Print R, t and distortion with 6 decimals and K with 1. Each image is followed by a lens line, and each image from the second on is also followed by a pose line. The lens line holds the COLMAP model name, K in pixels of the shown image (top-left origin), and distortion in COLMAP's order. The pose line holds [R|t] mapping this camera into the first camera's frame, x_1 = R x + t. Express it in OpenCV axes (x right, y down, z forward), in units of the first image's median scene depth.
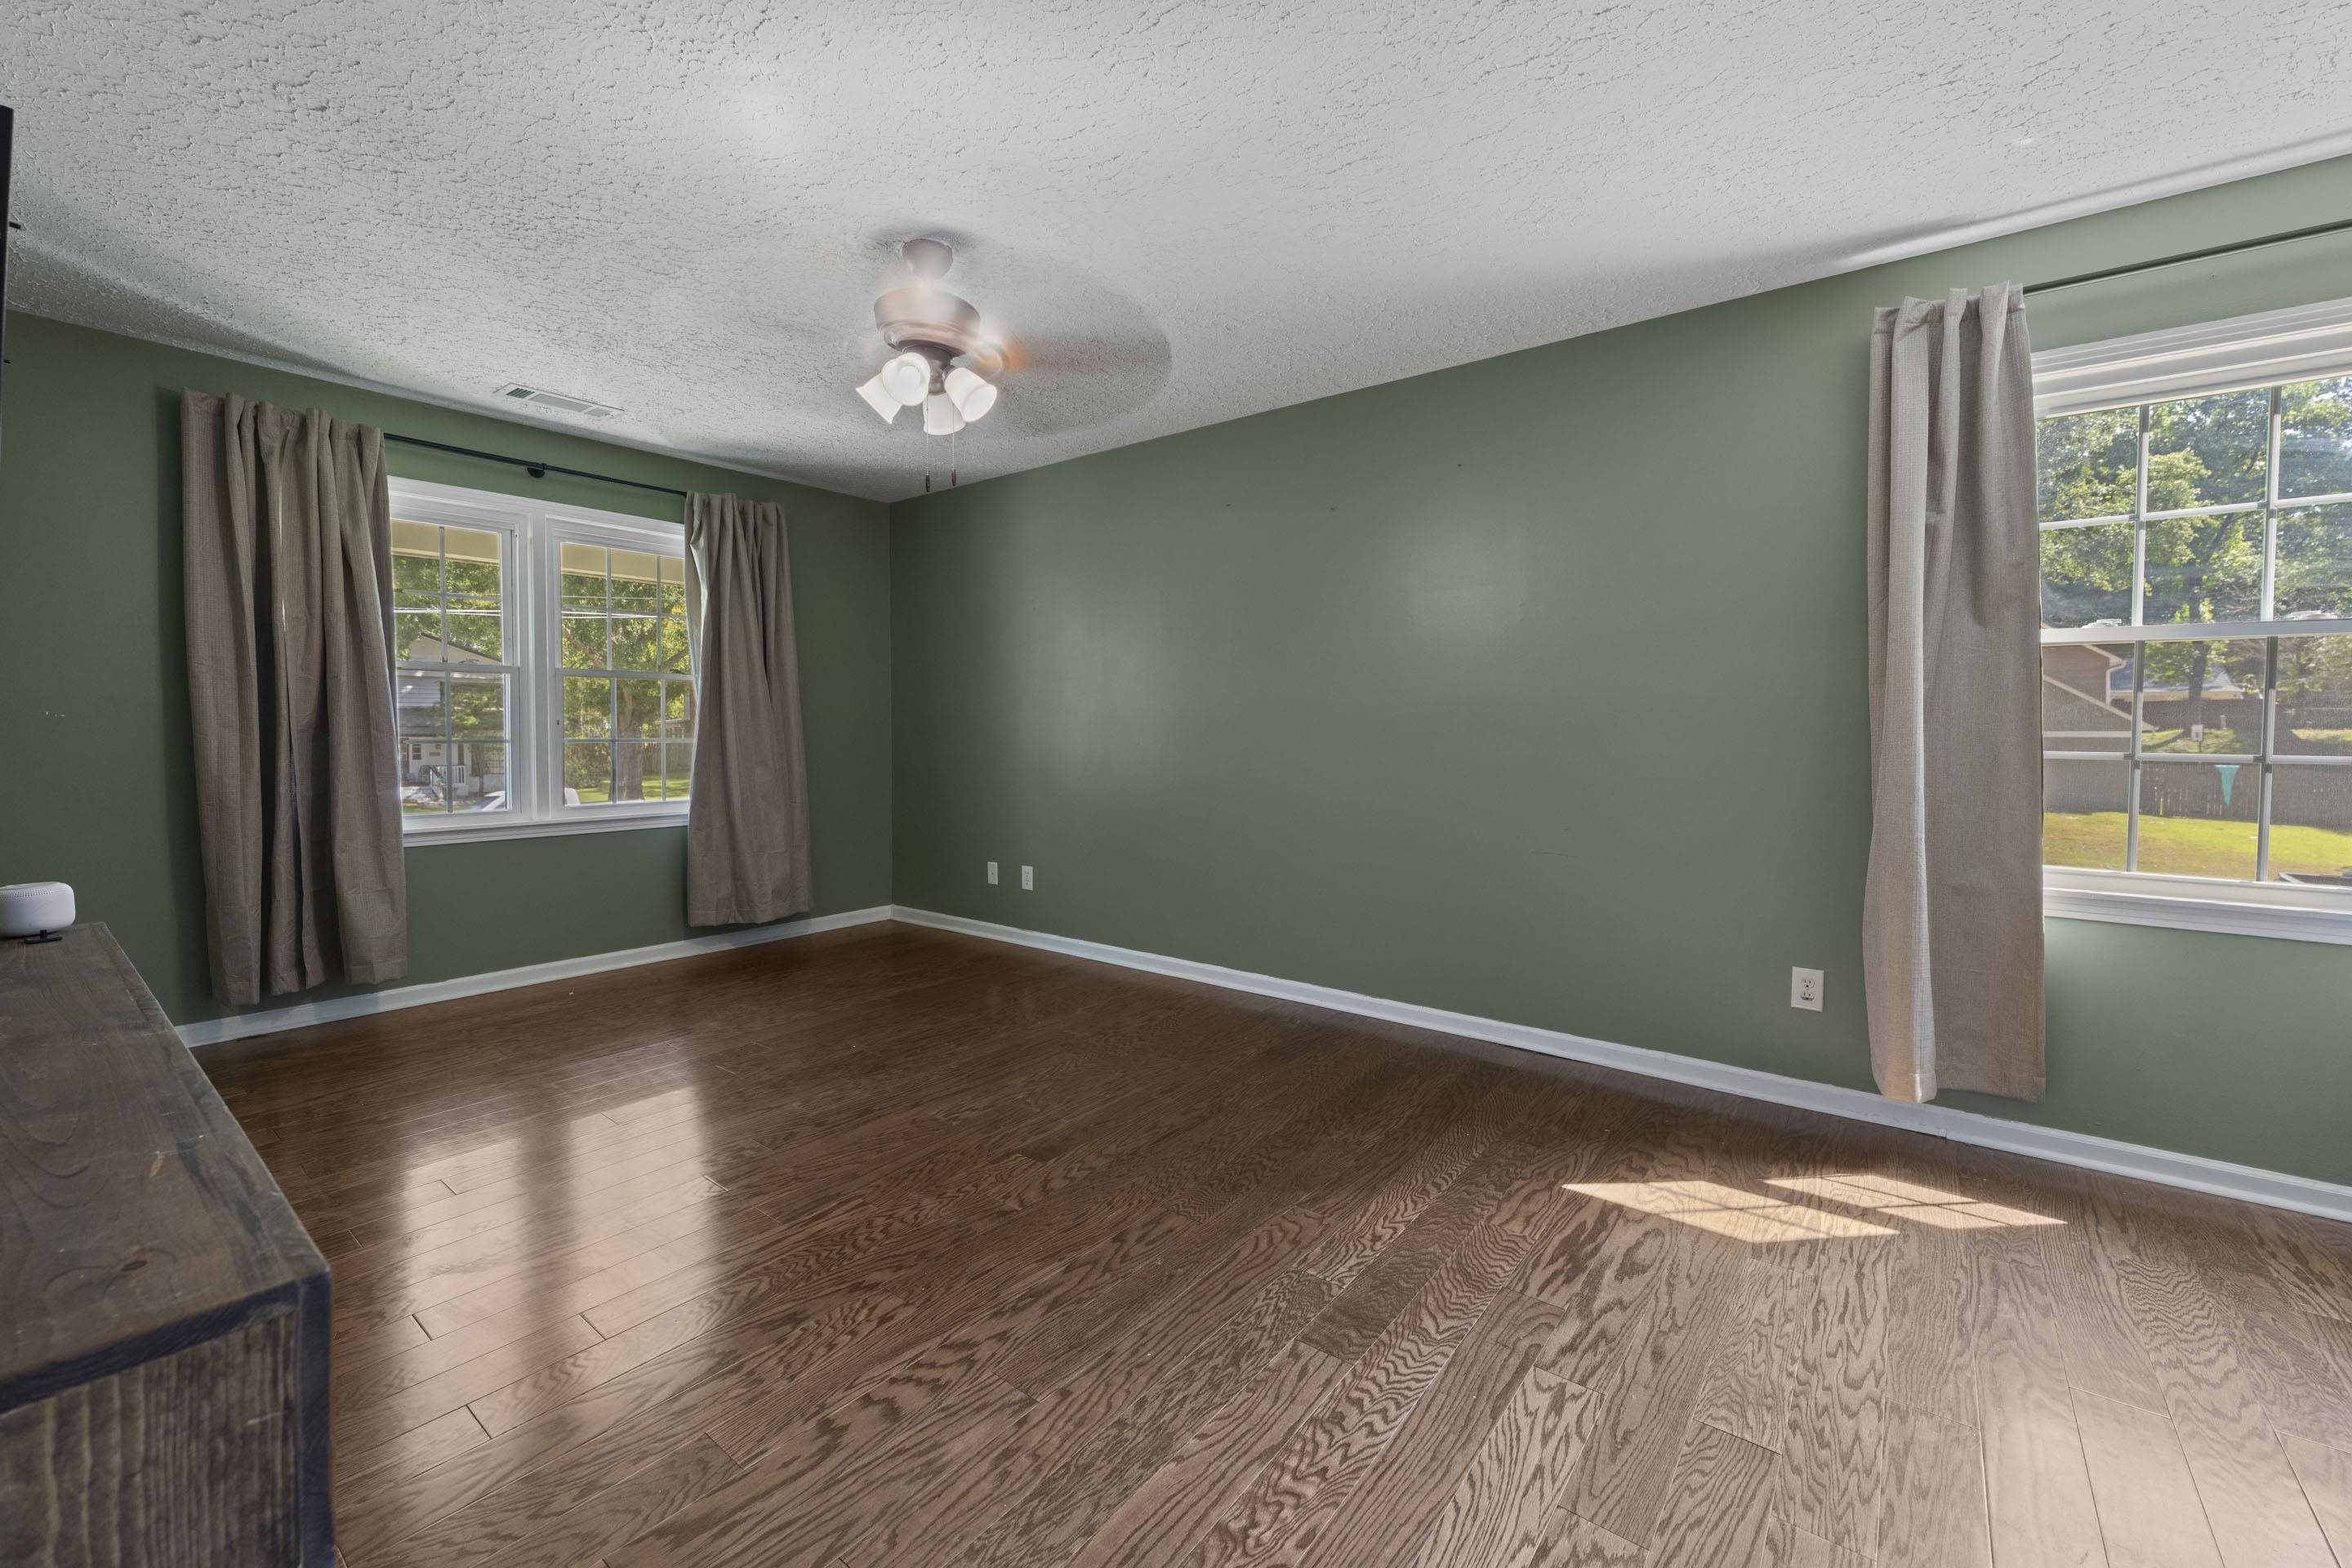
lens RADIAL K [[955.2, 0, 1172.8], [0, 955.2, 768.9], [0, 0, 1]] dist [0.001146, -0.000289]
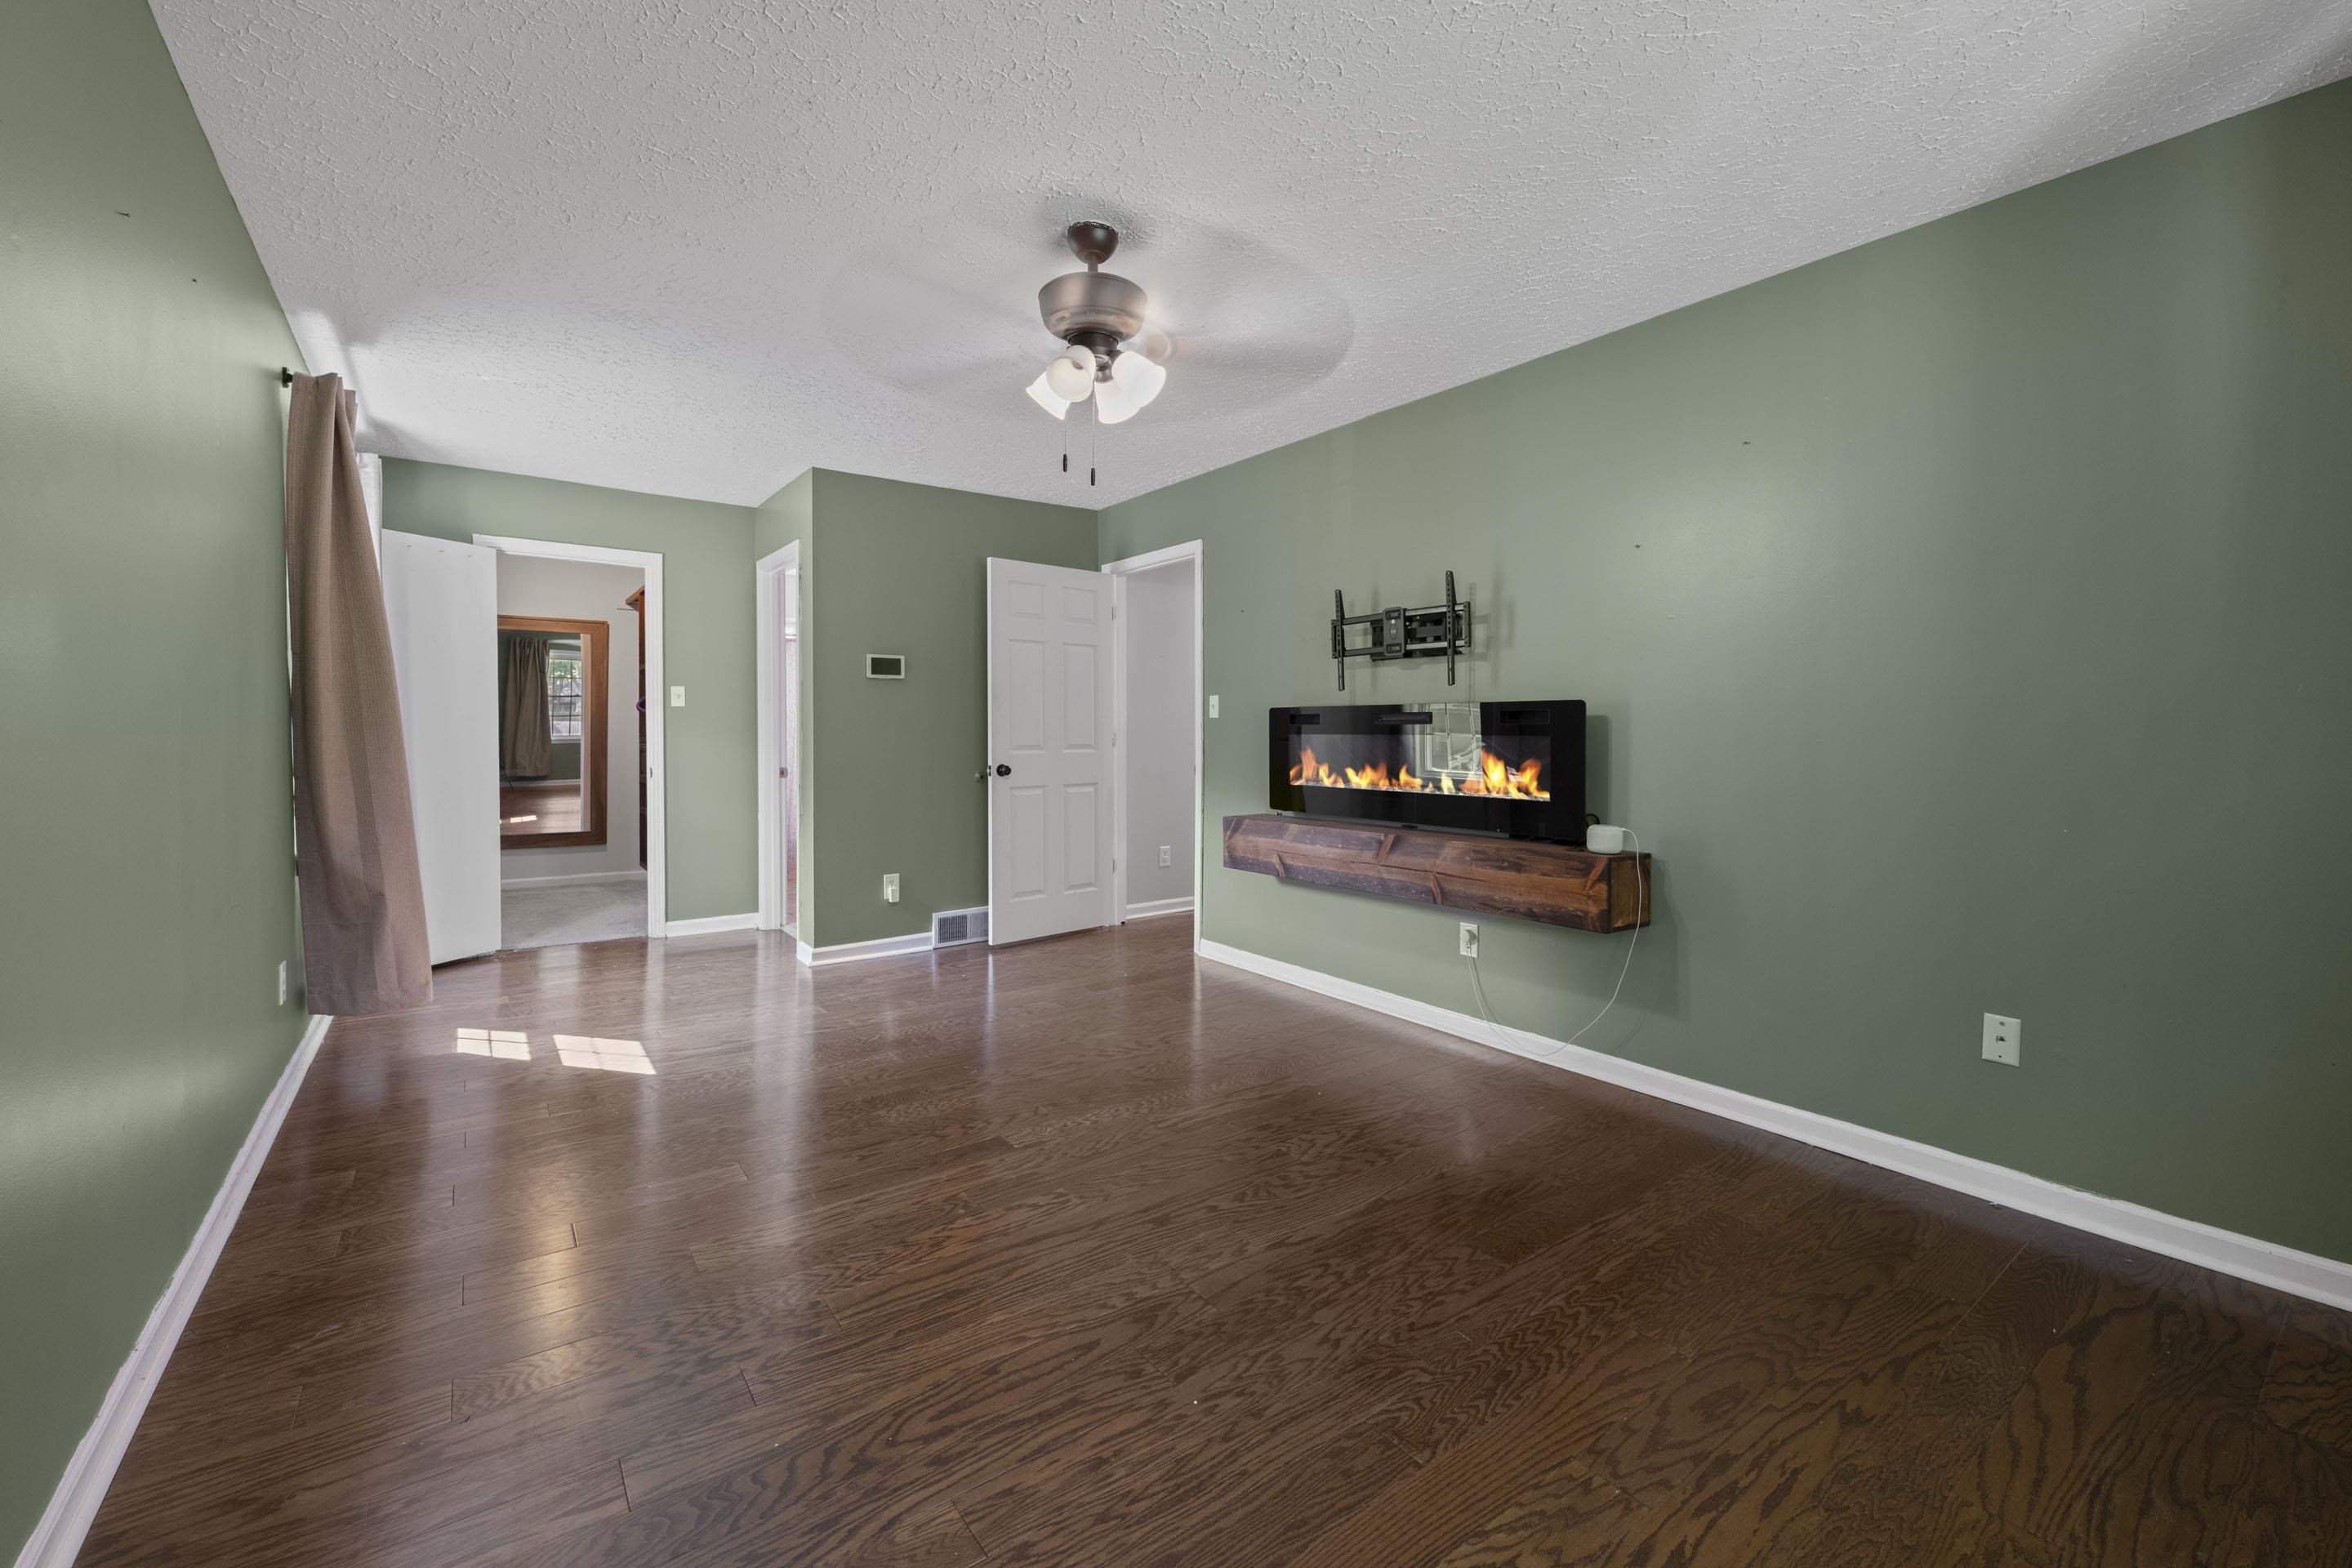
lens RADIAL K [[955.2, 0, 1180.9], [0, 955.2, 721.0], [0, 0, 1]] dist [0.001146, -0.000289]
pose [[-0.966557, -0.003038, 0.256435, -0.616968], [0.005422, 0.999464, 0.032281, -0.091445], [-0.256396, 0.032592, -0.966022, 2.000281]]
